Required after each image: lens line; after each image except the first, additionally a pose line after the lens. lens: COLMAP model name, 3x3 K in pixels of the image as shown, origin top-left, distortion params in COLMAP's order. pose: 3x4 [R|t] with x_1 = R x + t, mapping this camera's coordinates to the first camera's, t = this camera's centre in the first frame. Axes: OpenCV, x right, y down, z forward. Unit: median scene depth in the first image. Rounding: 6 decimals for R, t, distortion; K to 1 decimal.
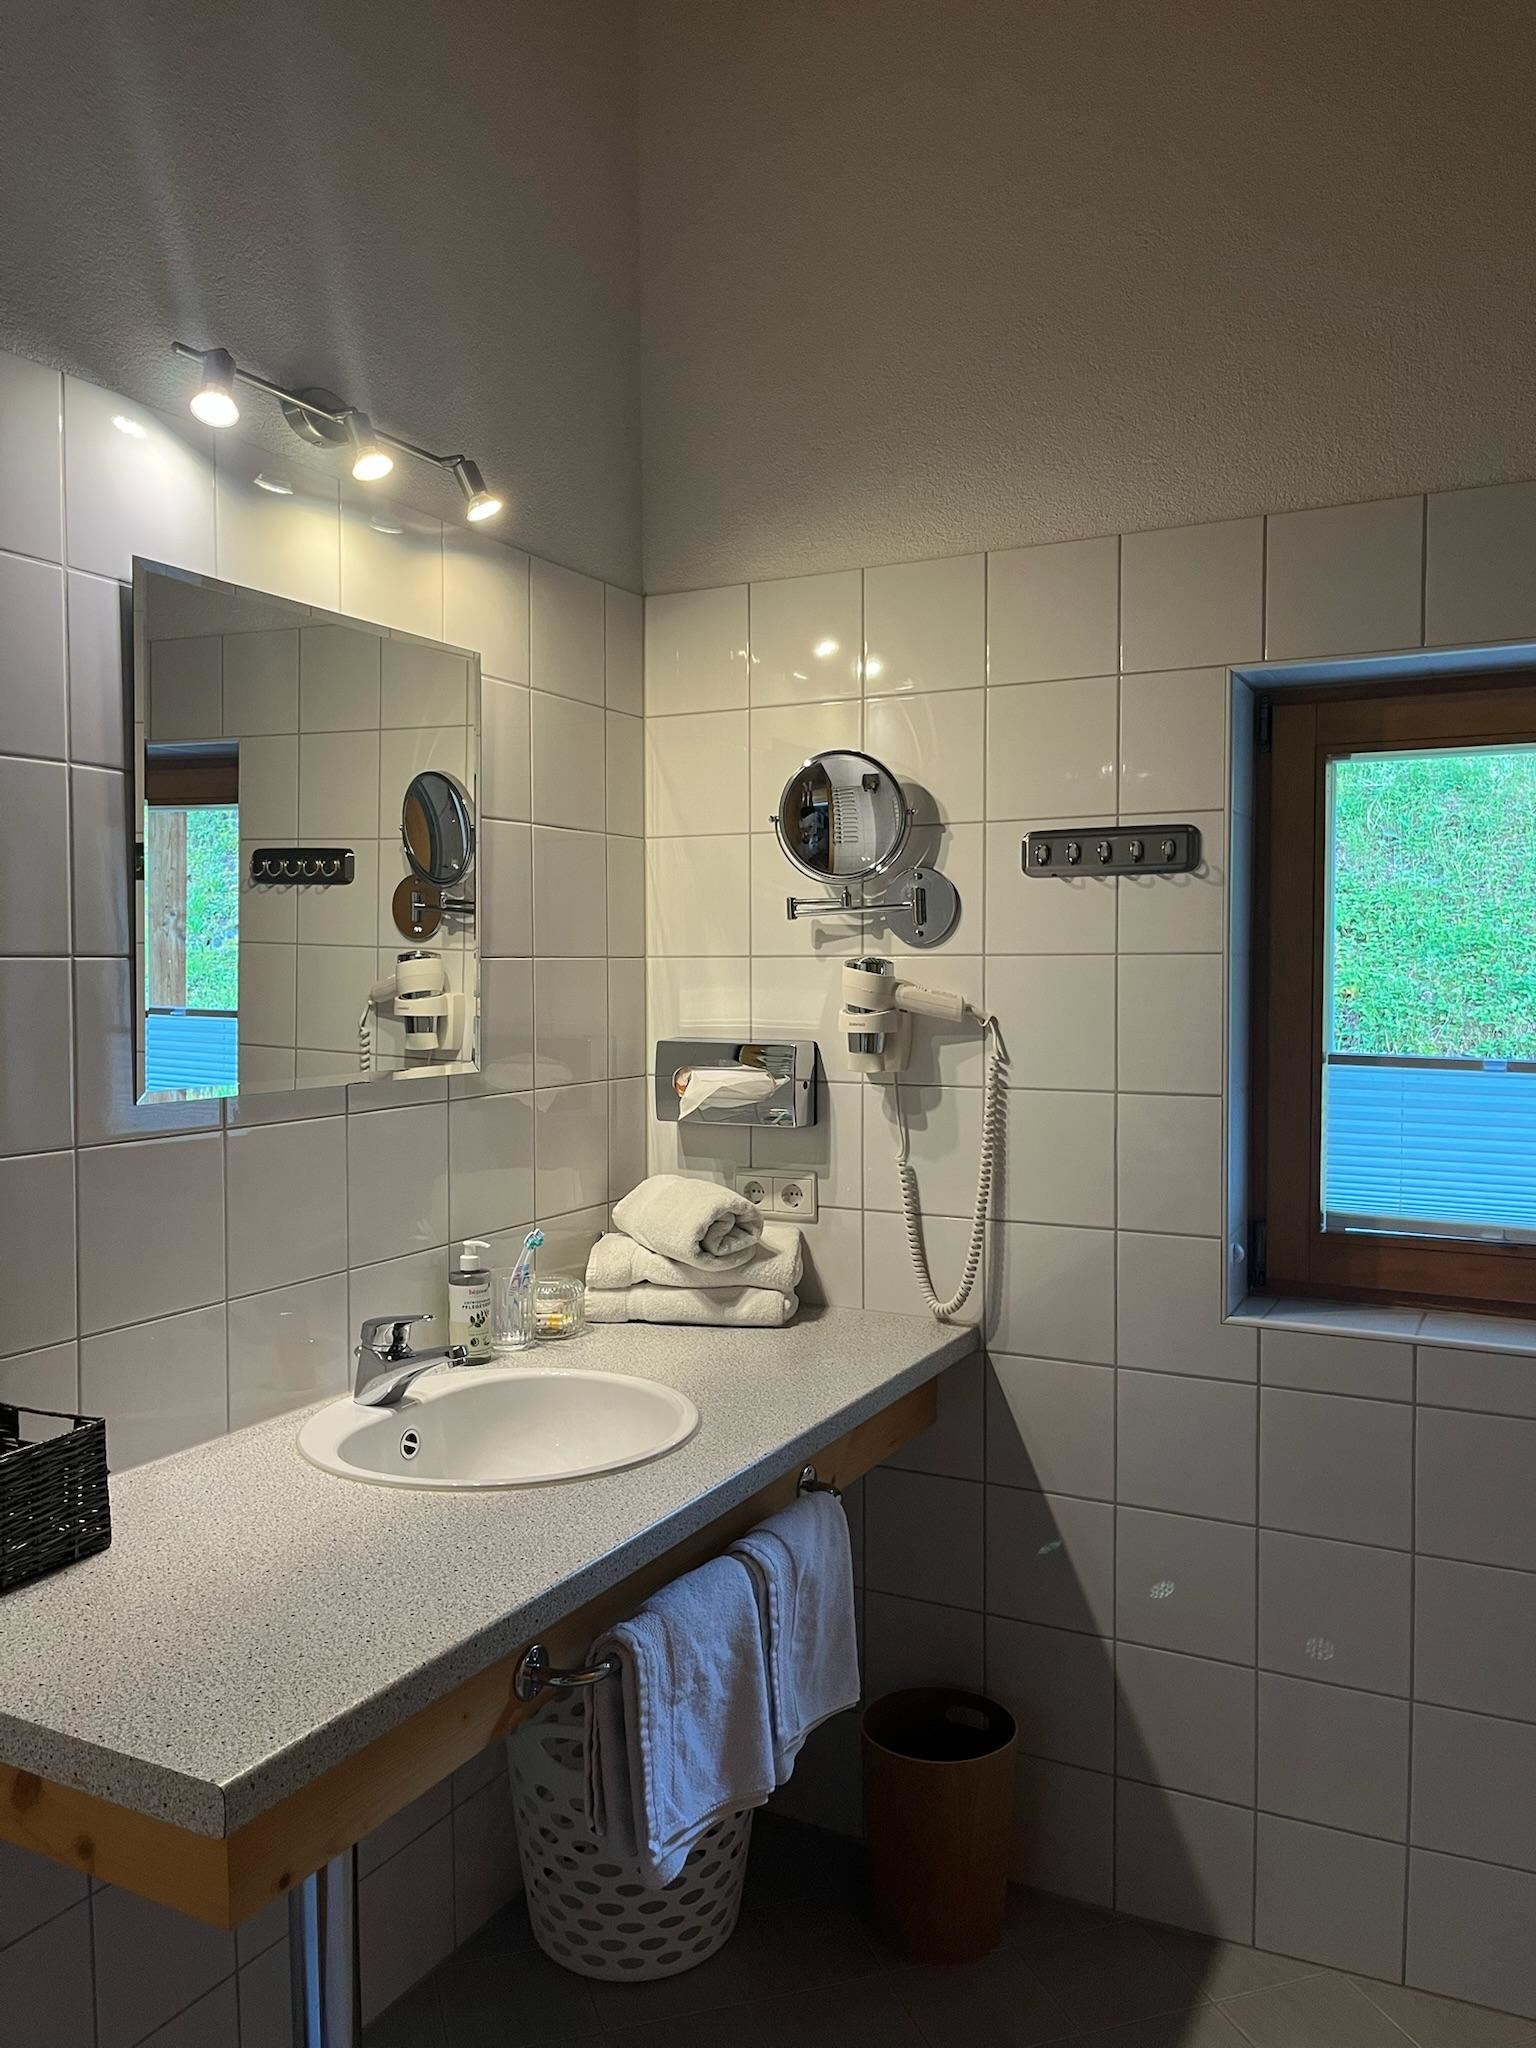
lens RADIAL K [[1552.5, 0, 766.4], [0, 1552.5, 1043.8], [0, 0, 1]] dist [0.128574, -0.329651]
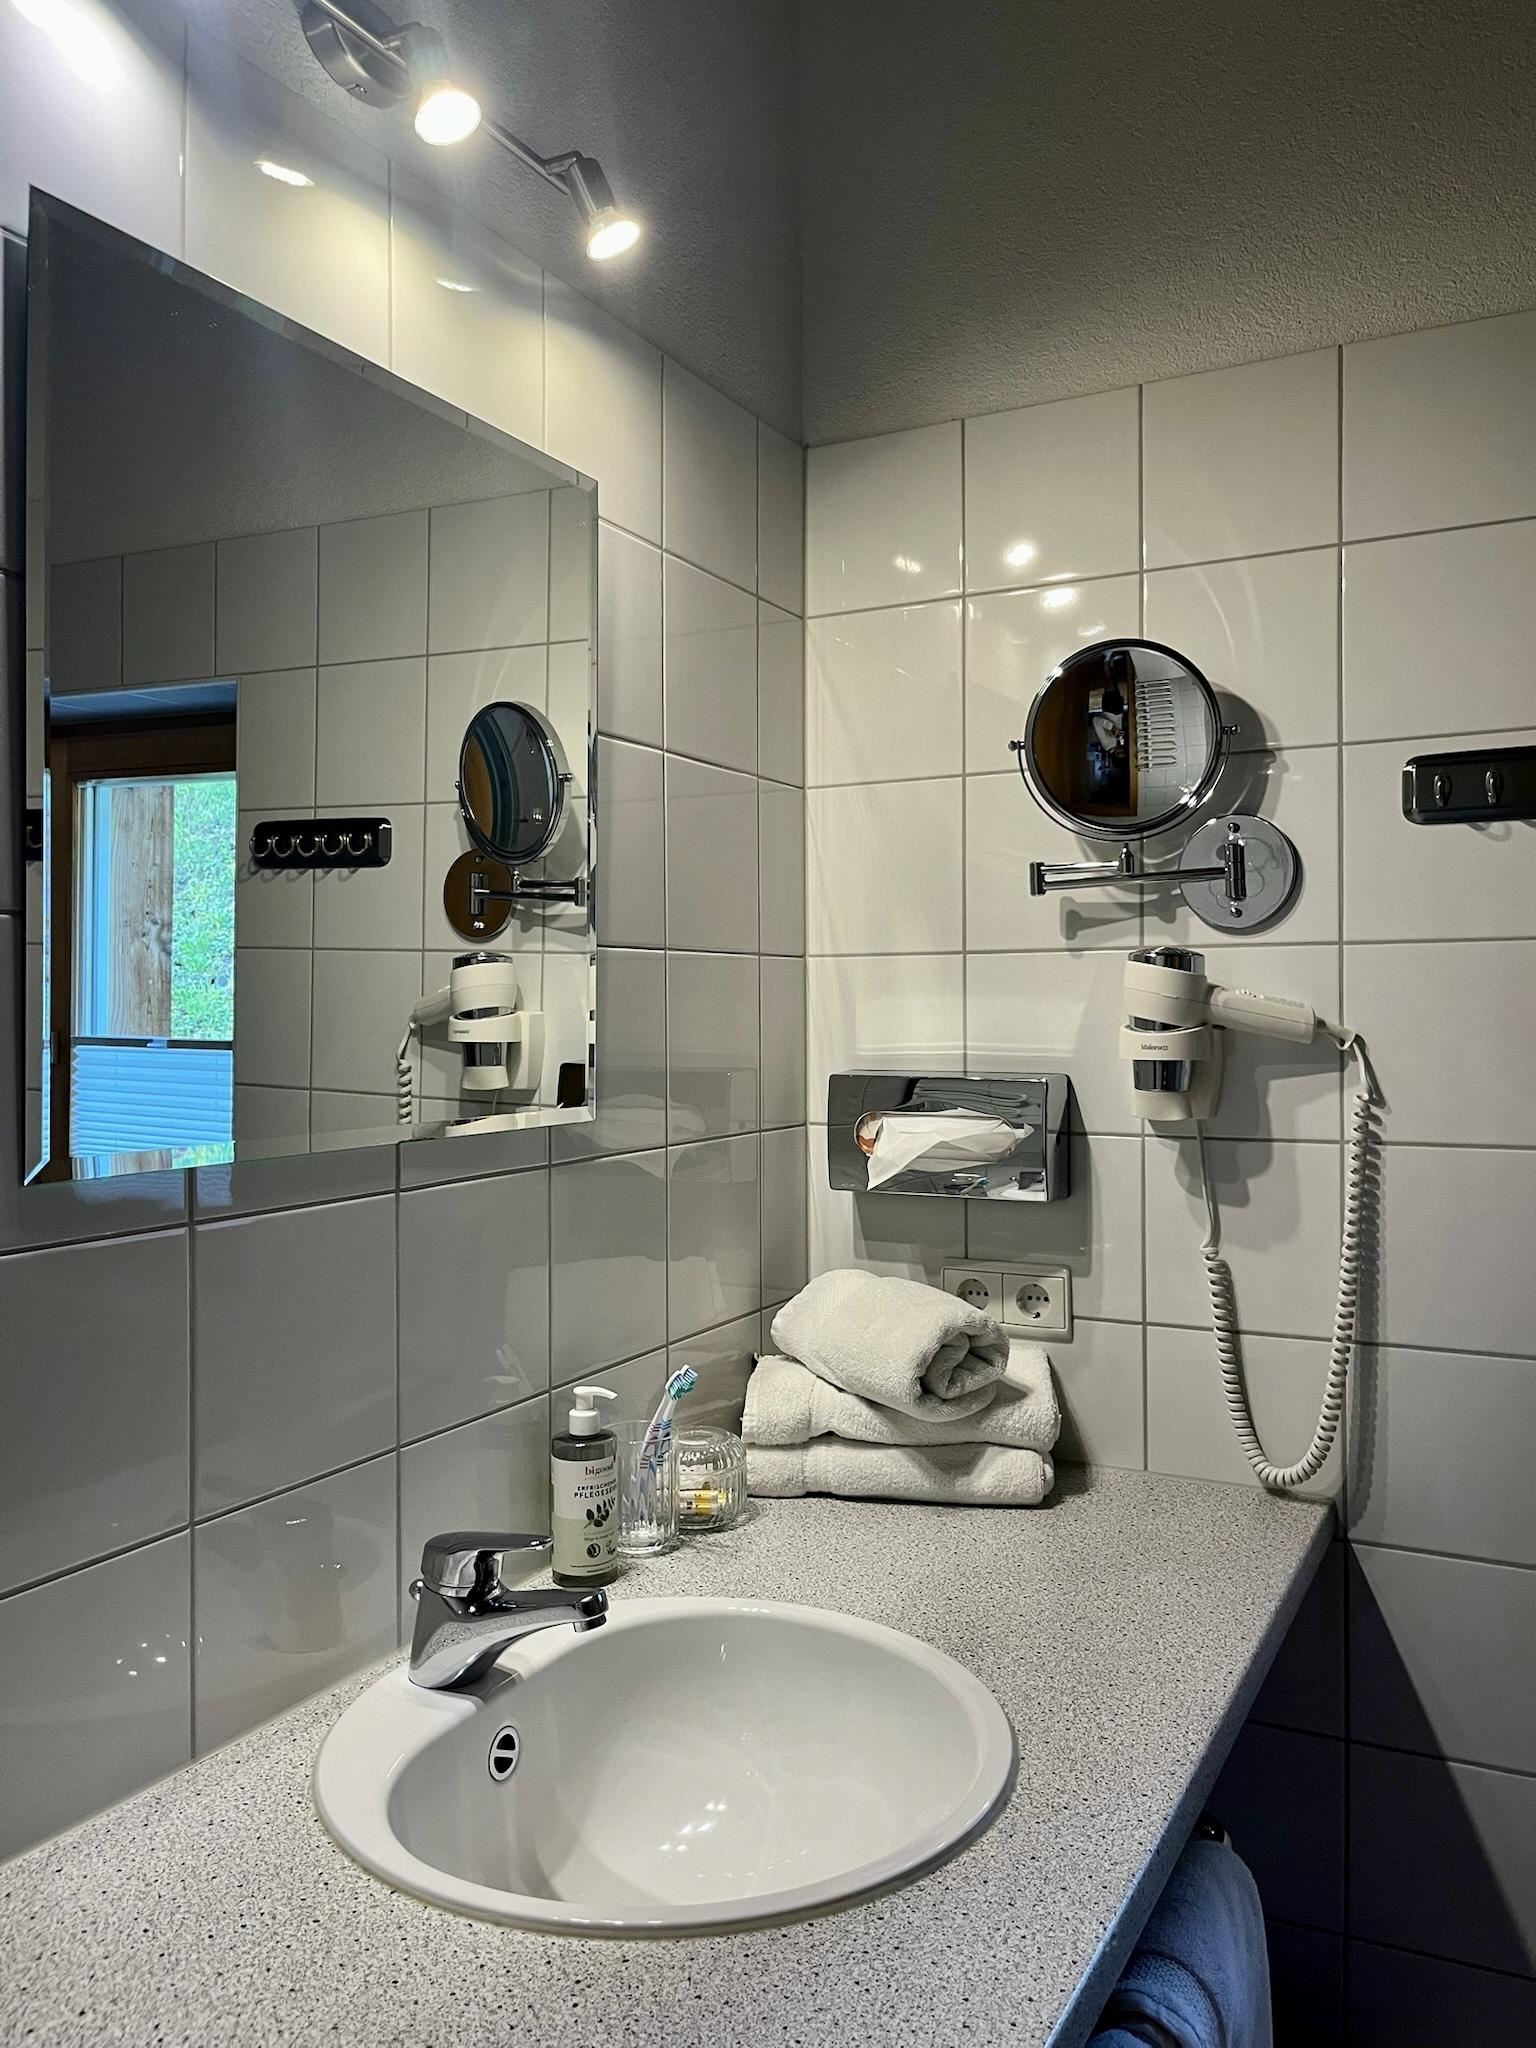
lens RADIAL K [[1554.9, 0, 769.0], [0, 1554.9, 1042.9], [0, 0, 1]] dist [0.070743, -0.105133]
pose [[0.999990, -0.003312, -0.003149, -0.101300], [0.003214, 0.999523, -0.030725, 0.005333], [0.003250, 0.030715, 0.999523, 0.326019]]
